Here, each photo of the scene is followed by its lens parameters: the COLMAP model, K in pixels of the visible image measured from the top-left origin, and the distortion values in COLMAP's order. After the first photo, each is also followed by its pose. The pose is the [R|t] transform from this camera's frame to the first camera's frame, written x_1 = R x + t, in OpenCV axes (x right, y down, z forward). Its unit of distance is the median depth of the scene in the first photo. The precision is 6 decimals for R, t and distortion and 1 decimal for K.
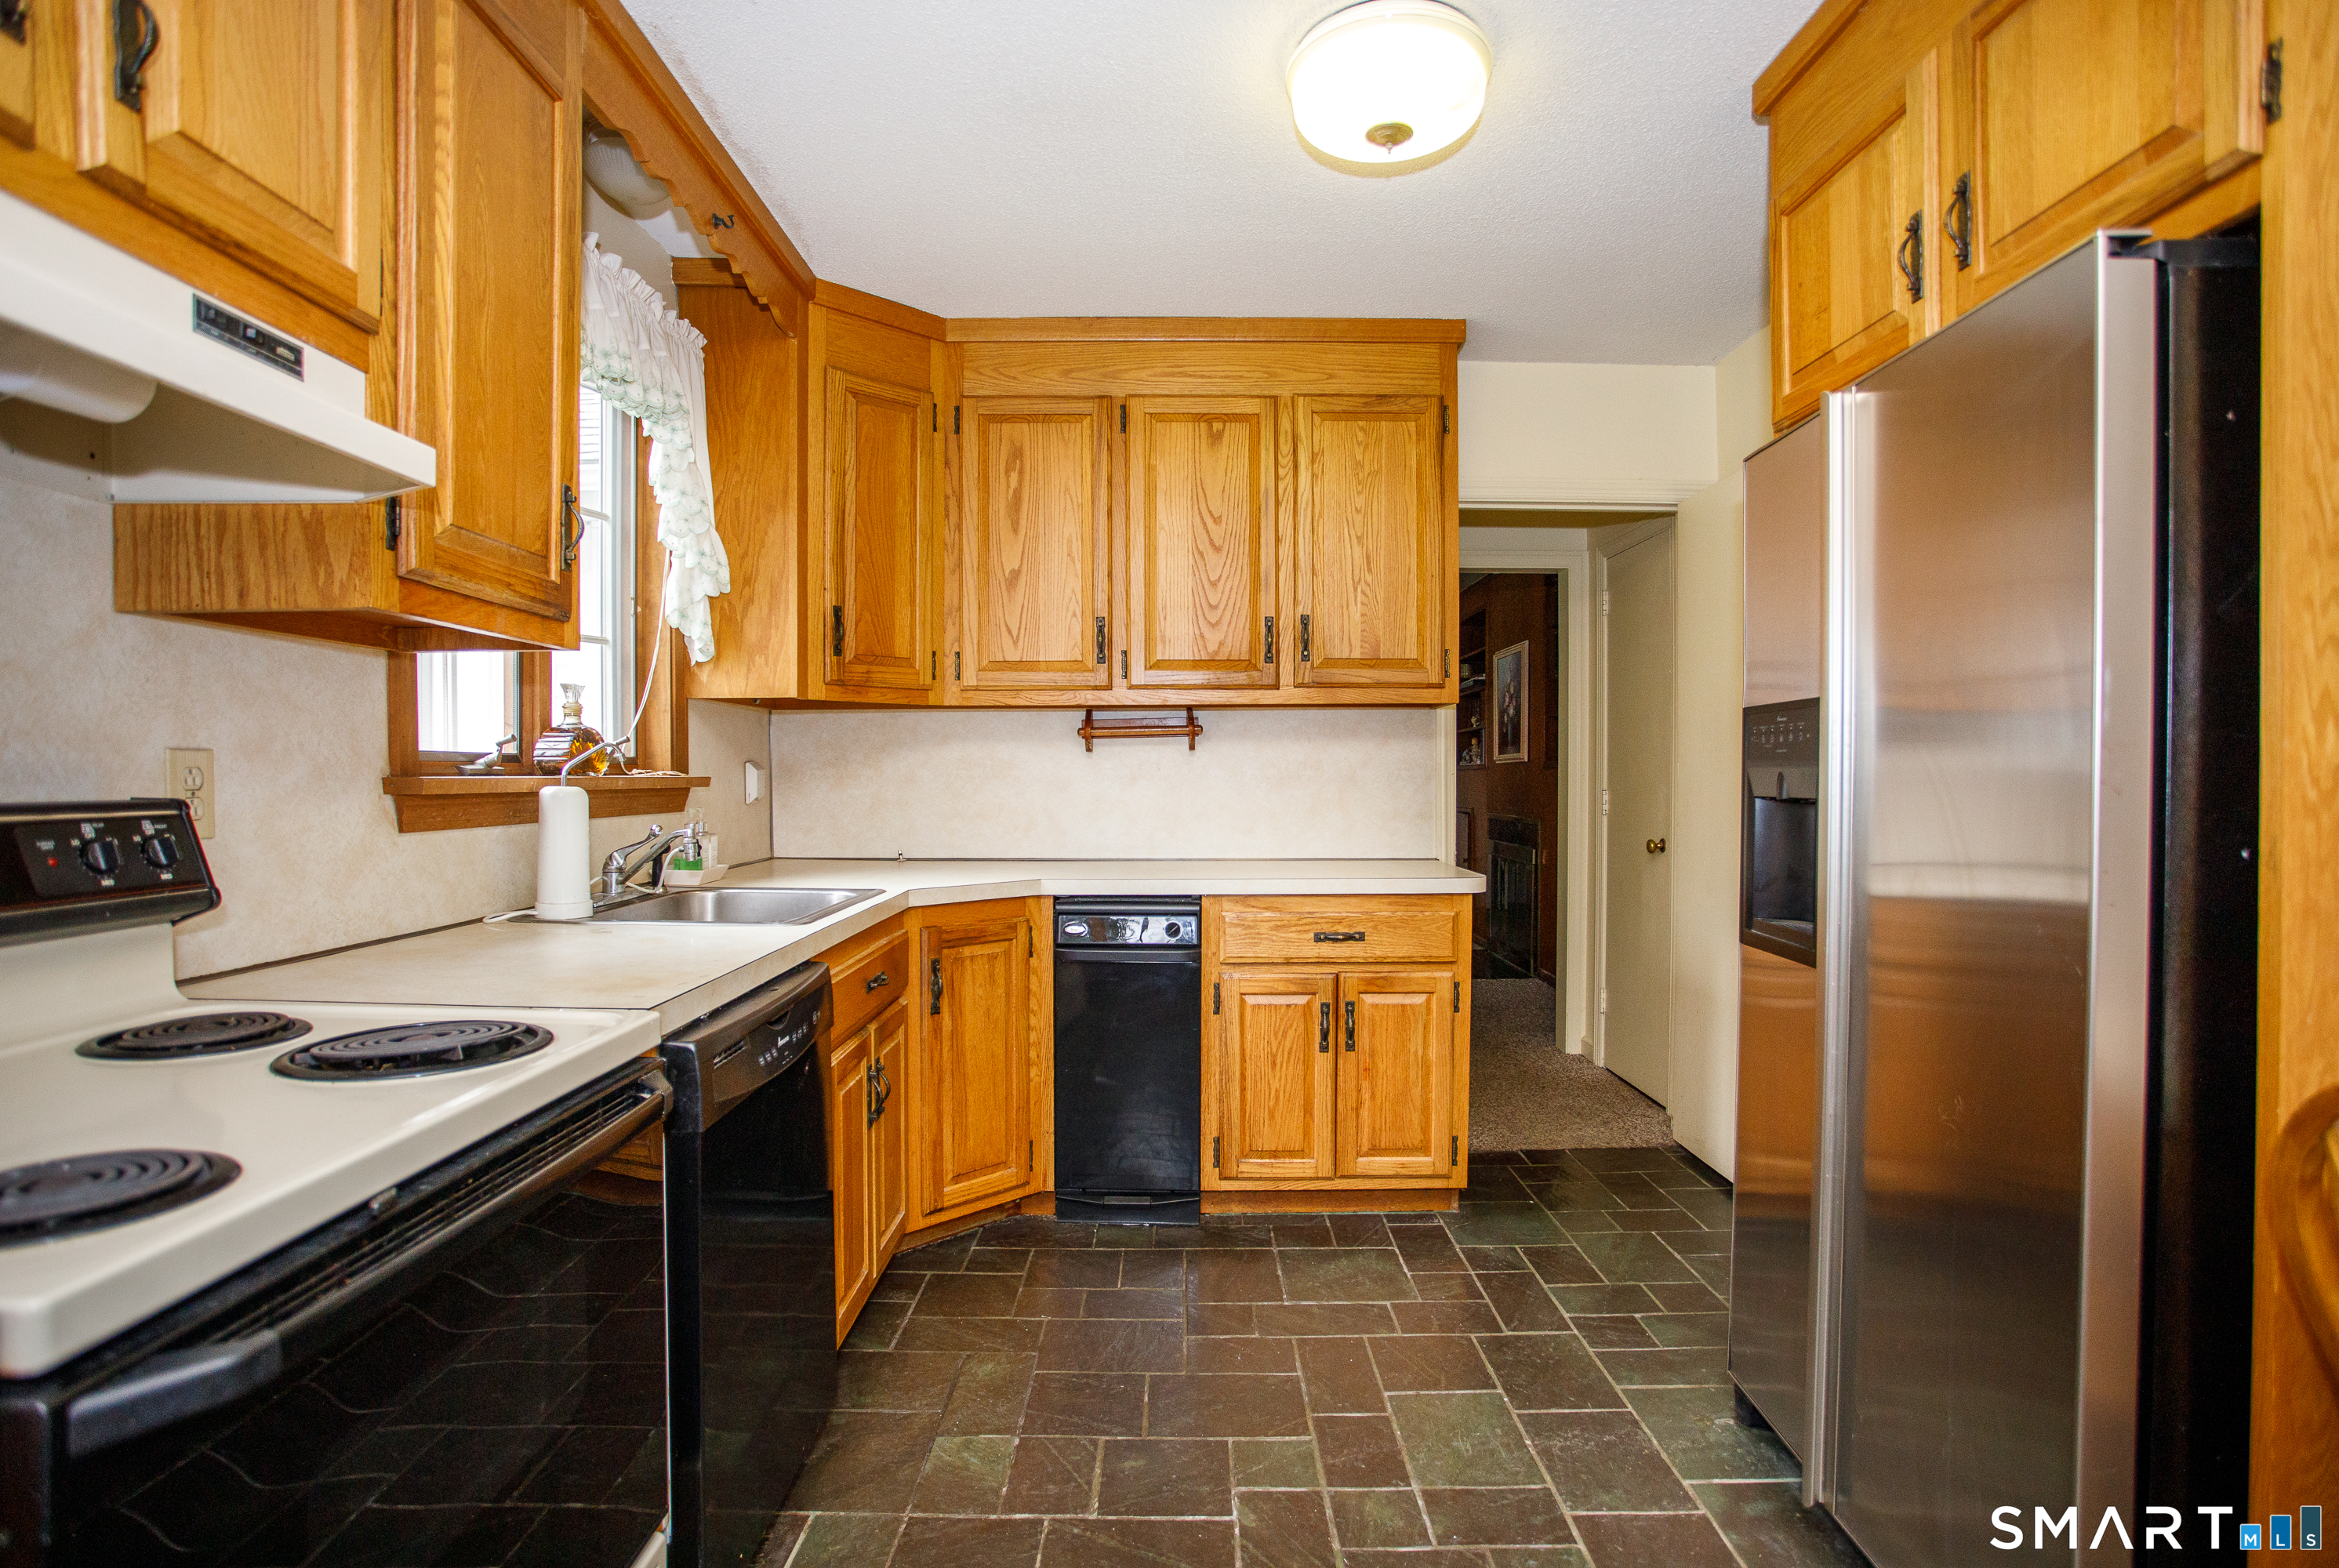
lens RADIAL K [[1168.2, 0, 1174.5], [0, 1168.2, 795.8], [0, 0, 1]] dist [-0.076809, 0.030990]
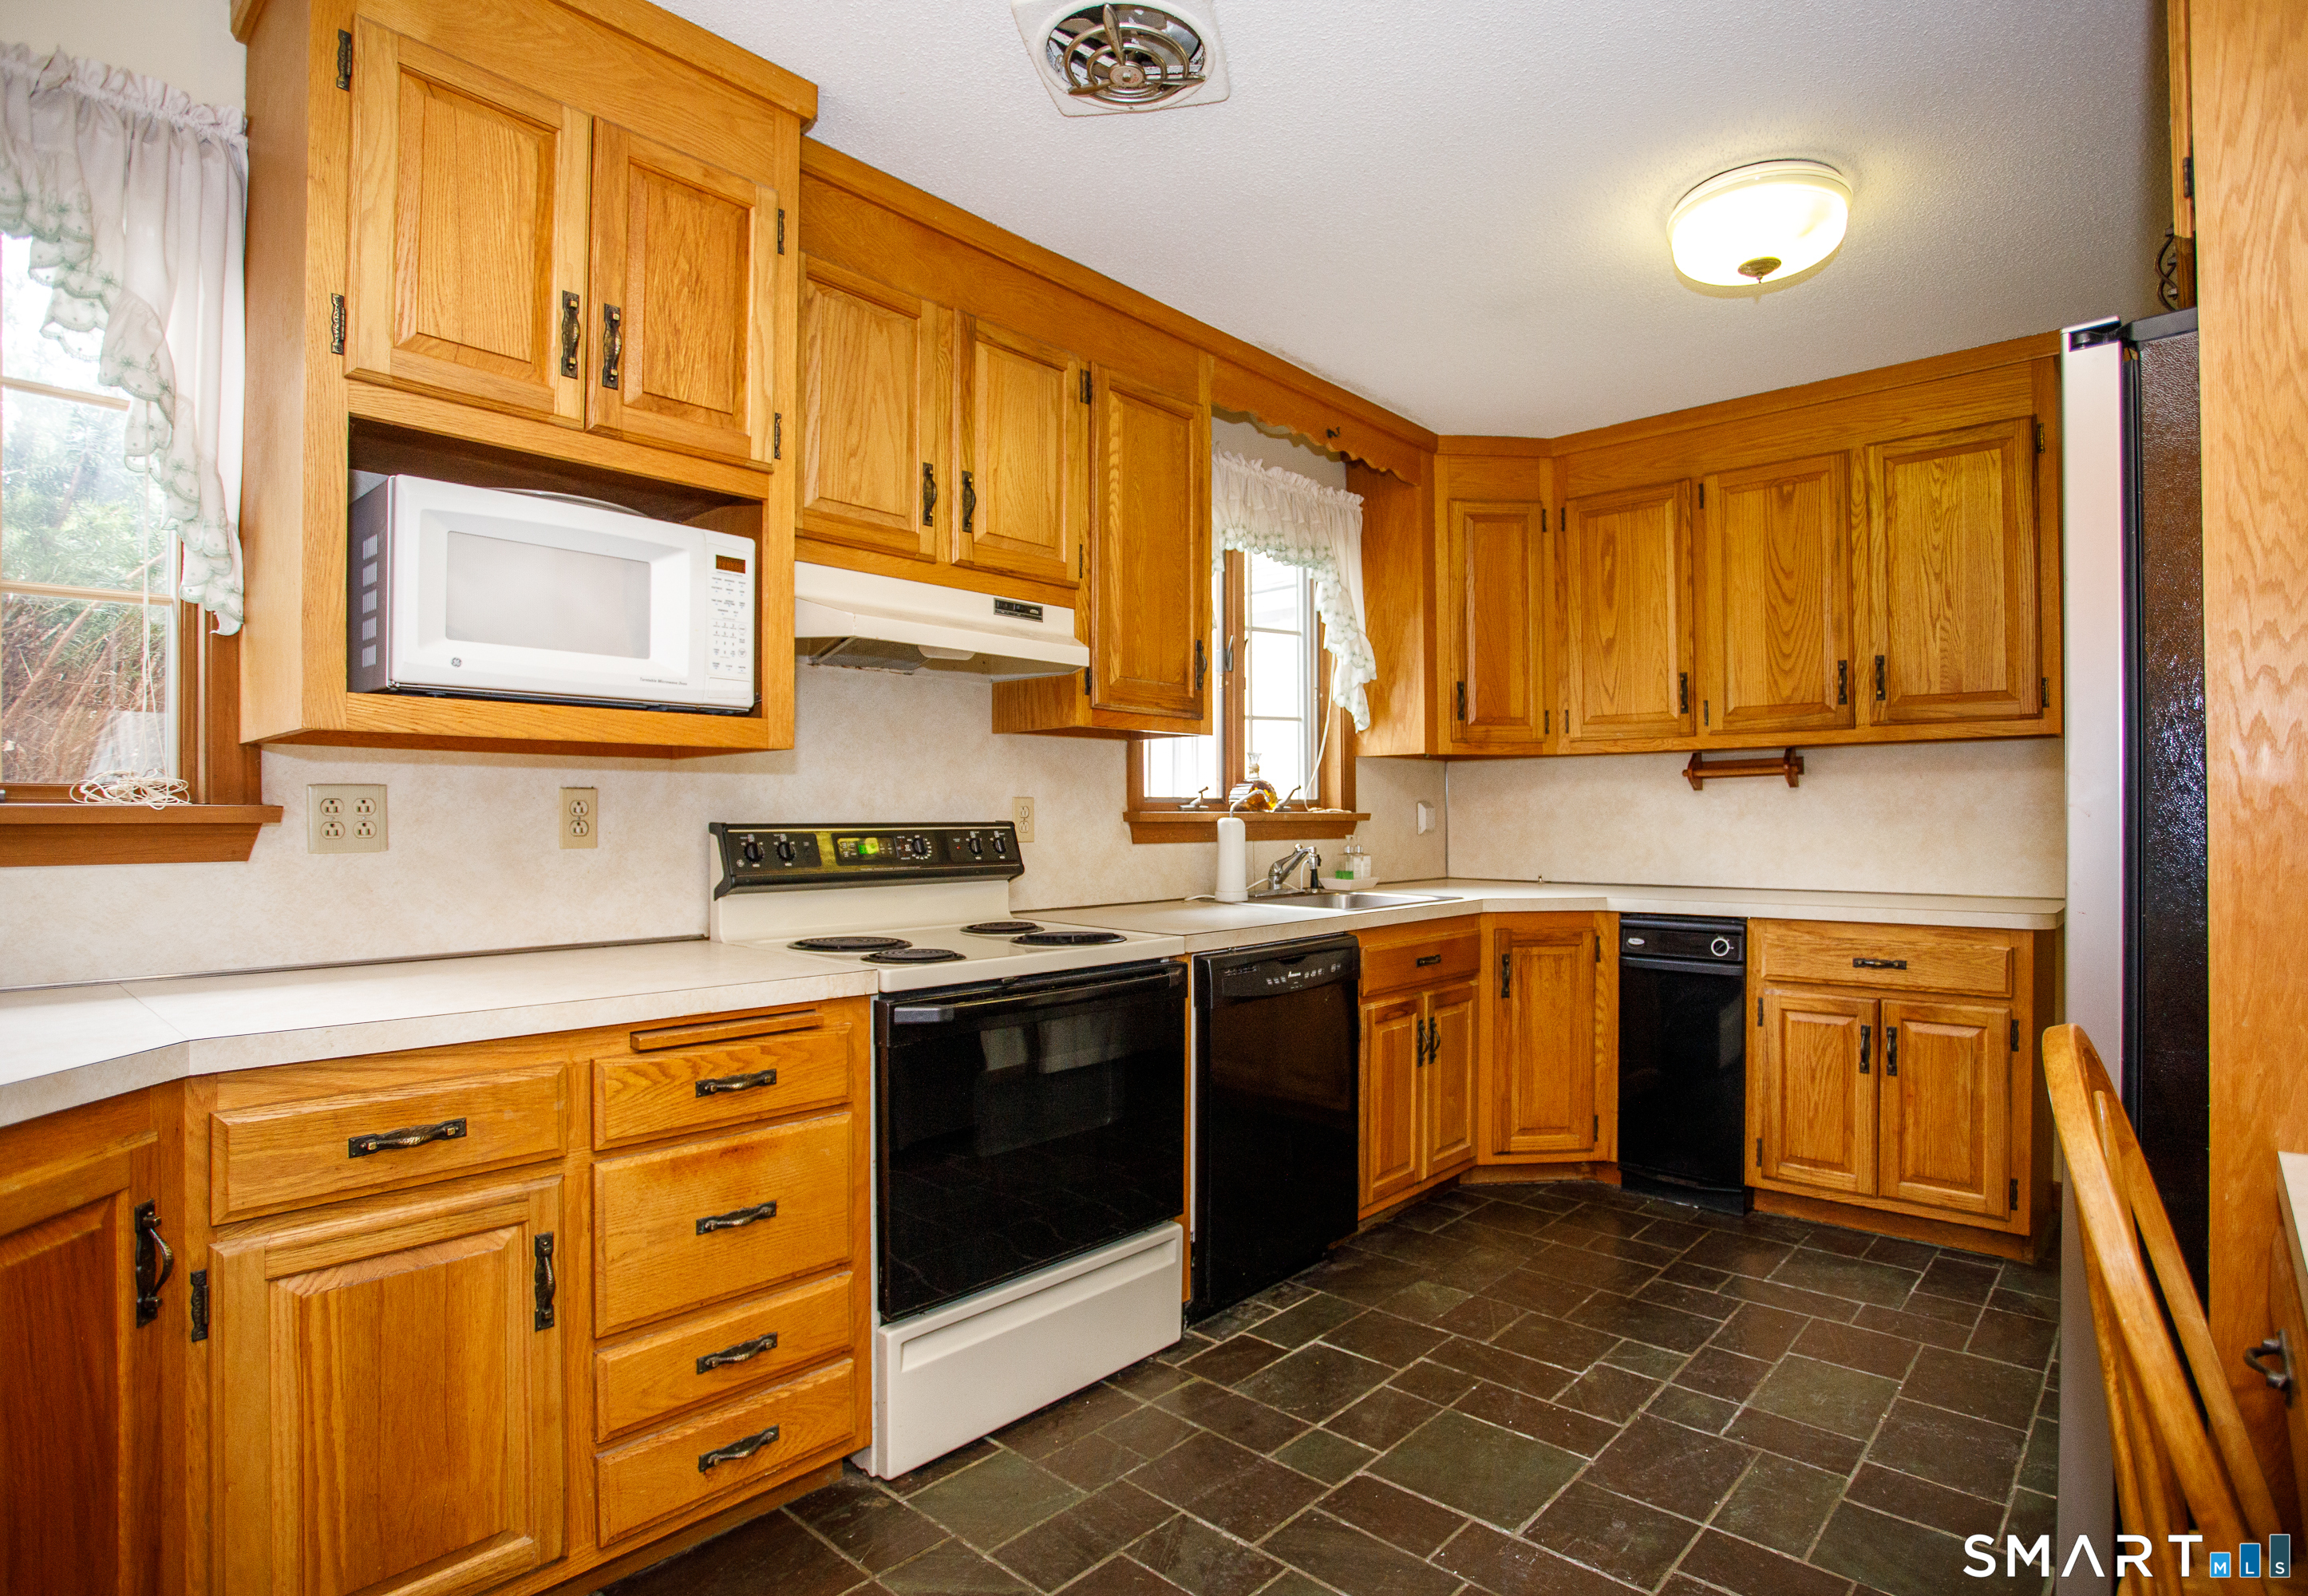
lens RADIAL K [[1184.8, 0, 1193.6], [0, 1184.8, 806.9], [0, 0, 1]] dist [-0.070694, 0.029032]
pose [[0.746017, -0.007446, -0.665885, 0.378180], [-0.010389, 0.999686, -0.022817, 0.010369], [0.665845, 0.023939, 0.745706, -0.190415]]
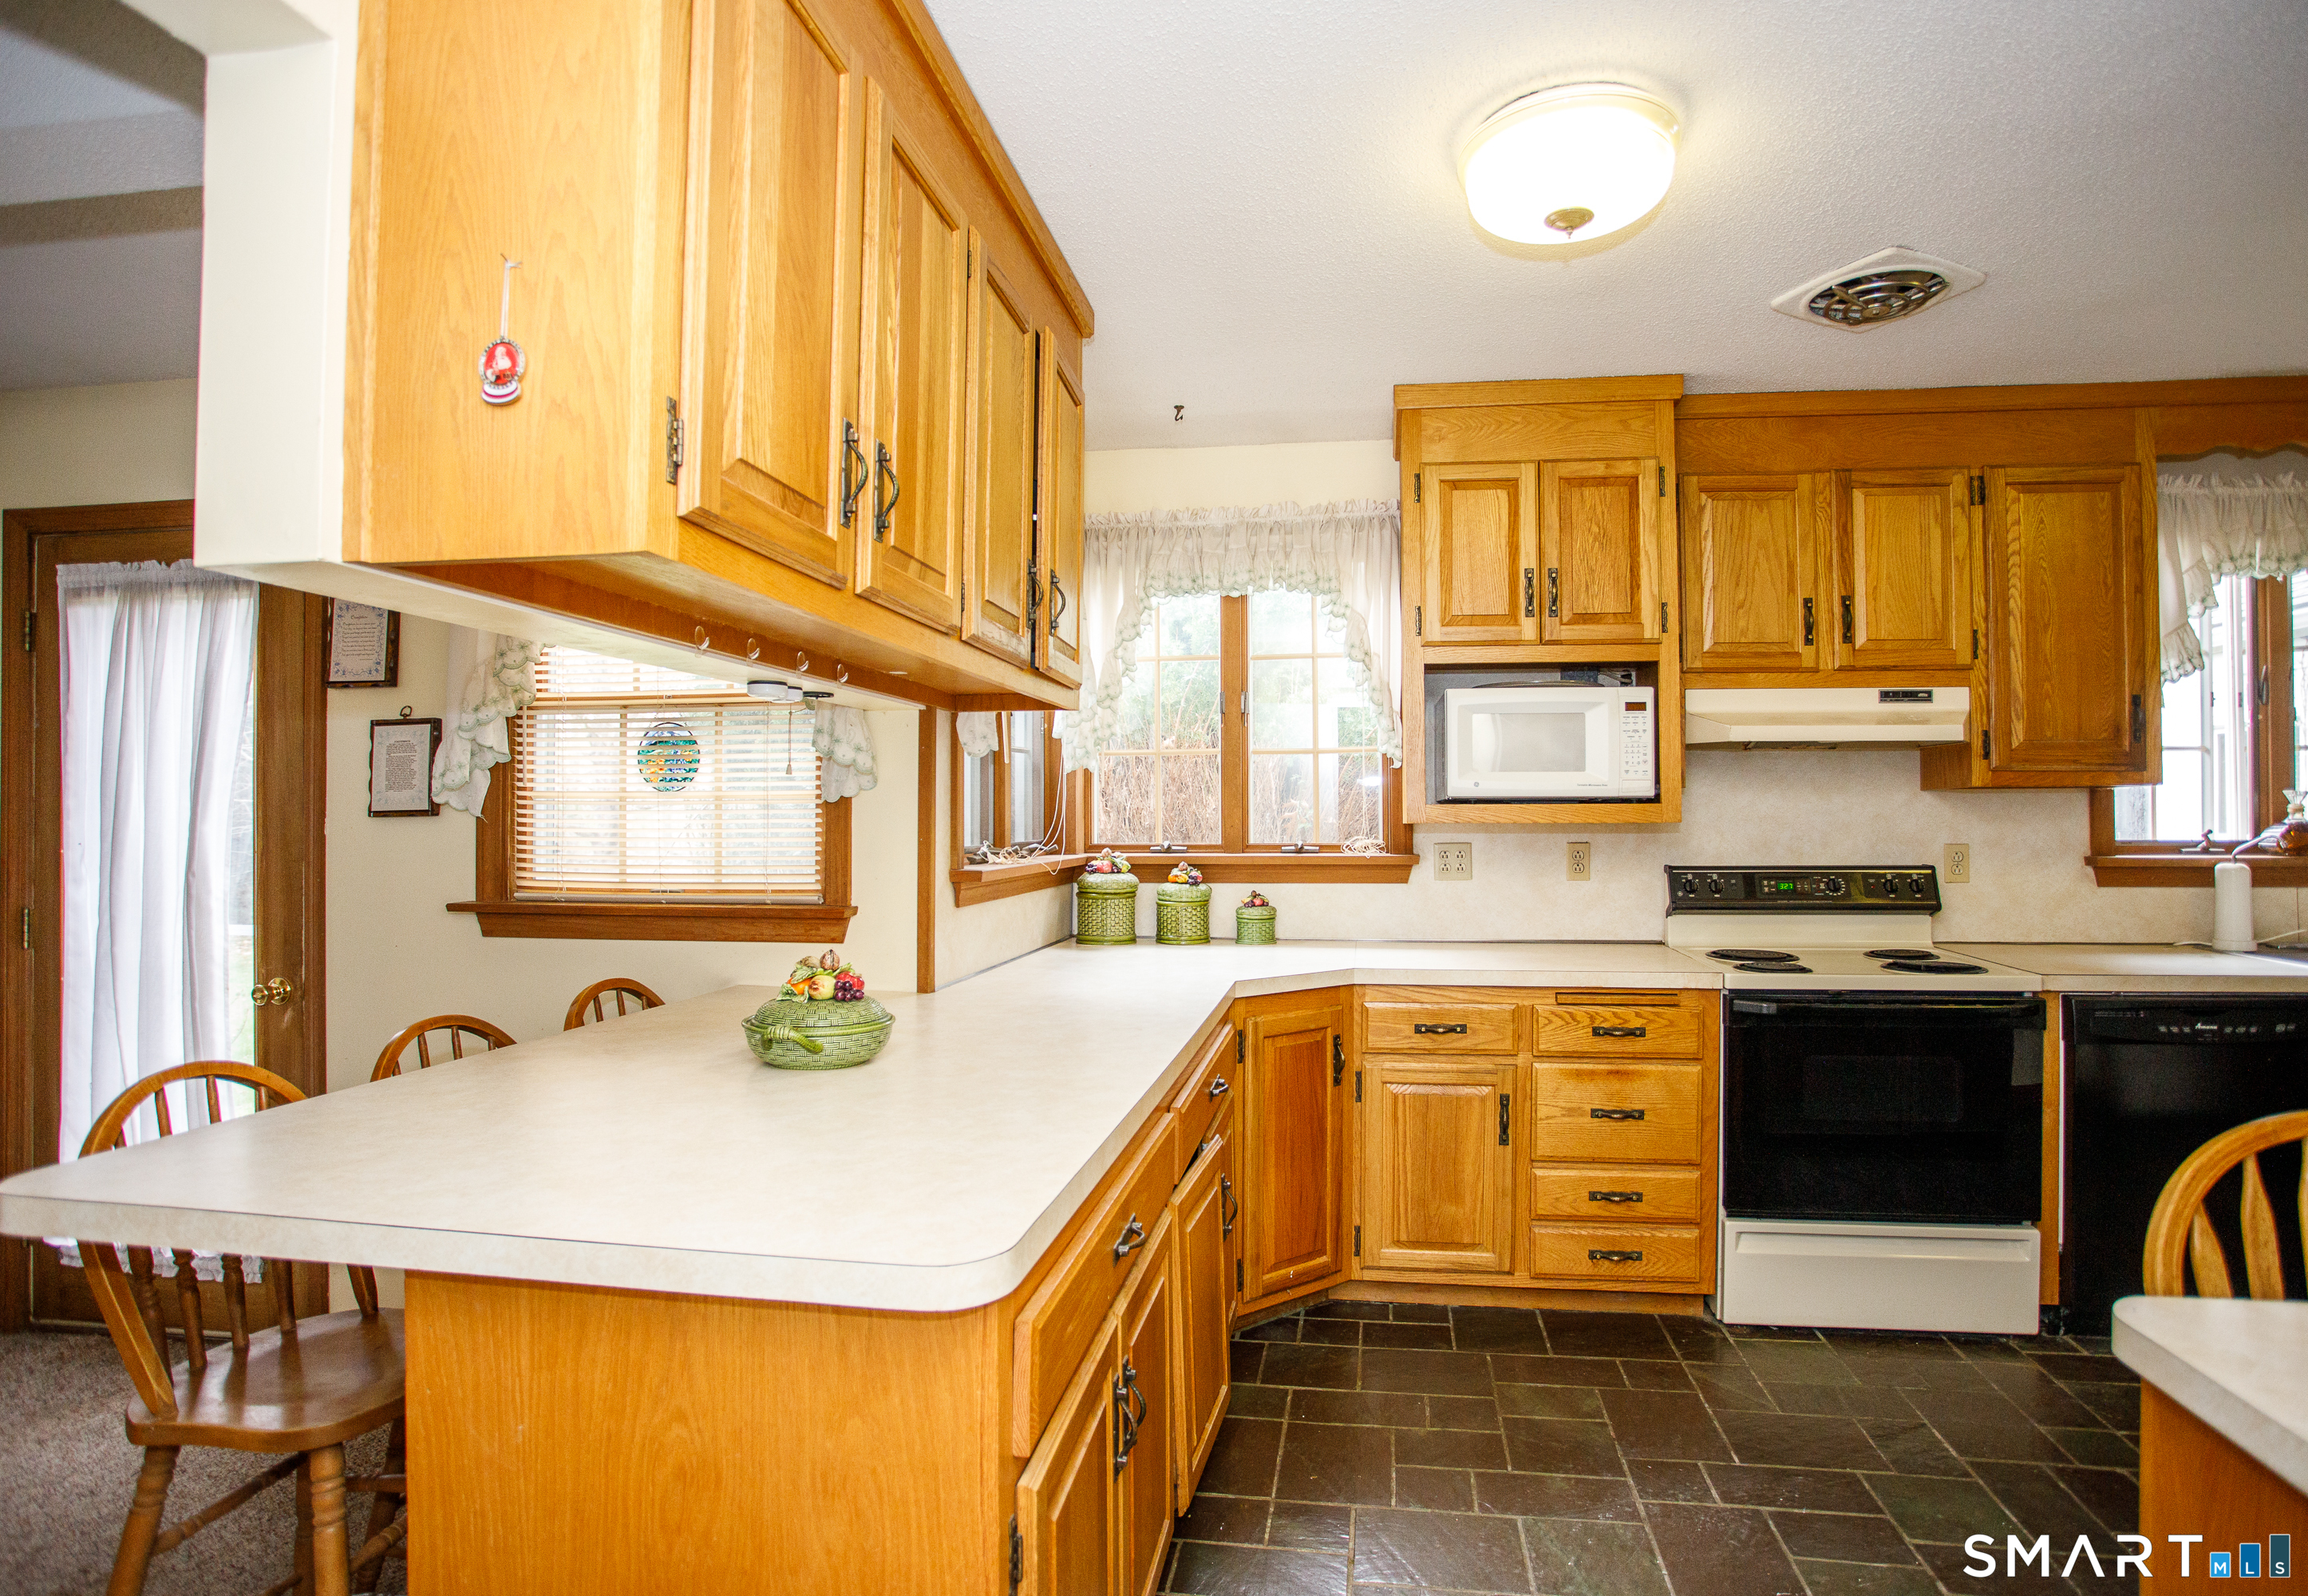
lens RADIAL K [[1172.2, 0, 1220.0], [0, 1172.2, 802.1], [0, 0, 1]] dist [-0.067716, 0.030160]
pose [[-0.136383, -0.014793, -0.990546, 0.827977], [-0.016368, 0.999786, -0.012678, -0.035772], [0.990521, 0.014485, -0.136596, -0.096976]]
